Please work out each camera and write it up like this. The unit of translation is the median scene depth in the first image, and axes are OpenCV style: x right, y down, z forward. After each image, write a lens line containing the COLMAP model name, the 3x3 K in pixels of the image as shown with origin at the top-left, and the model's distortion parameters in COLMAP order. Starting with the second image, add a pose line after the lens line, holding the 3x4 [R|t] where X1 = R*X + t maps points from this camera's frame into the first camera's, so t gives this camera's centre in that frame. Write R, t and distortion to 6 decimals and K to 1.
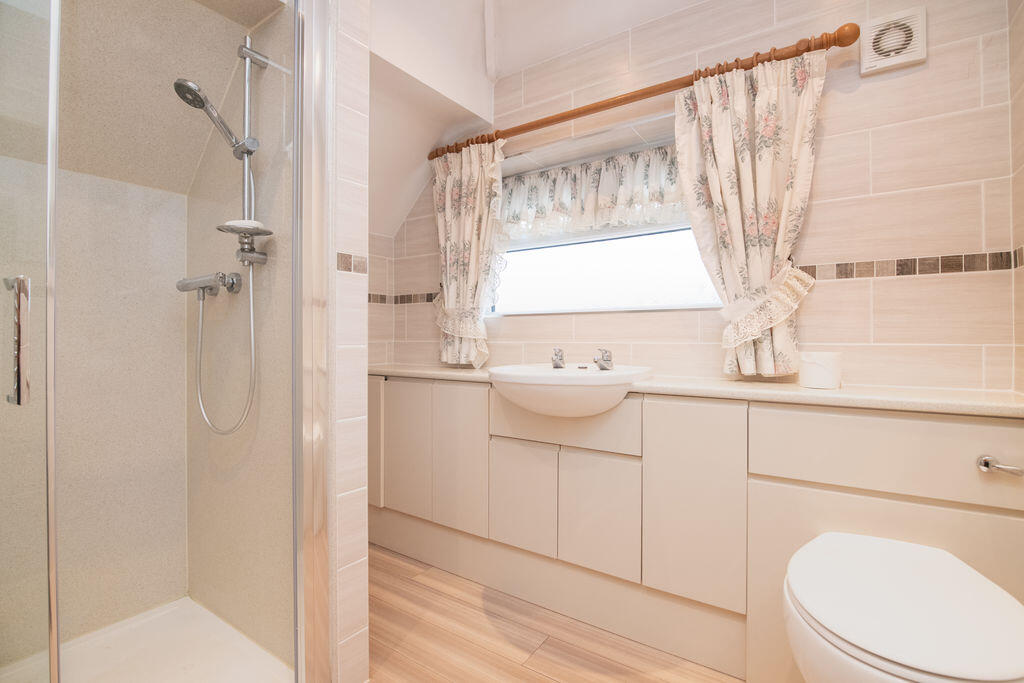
lens RADIAL K [[472.8, 0, 512.9], [0, 472.8, 339.6], [0, 0, 1]] dist [-0.018176, 0.000387]
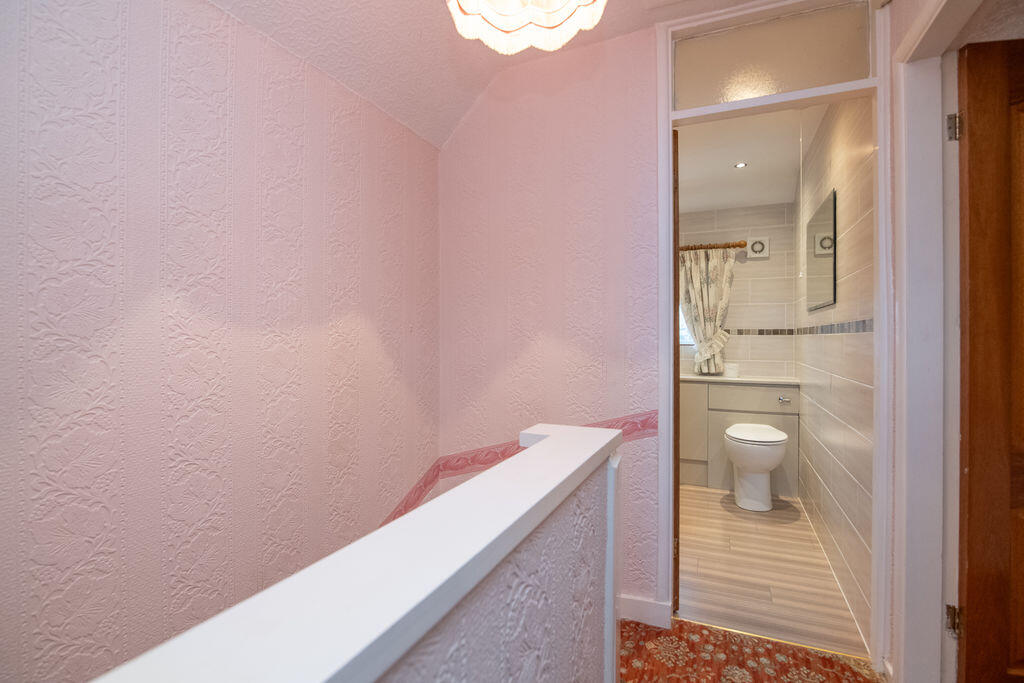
lens RADIAL K [[472.8, 0, 512.2], [0, 472.8, 341.5], [0, 0, 1]] dist [-0.018176, 0.000387]
pose [[0.983838, -0.004337, 0.179006, -0.980321], [0.001852, 0.999900, 0.014047, -0.131852], [-0.179049, -0.013488, 0.983748, -1.310616]]
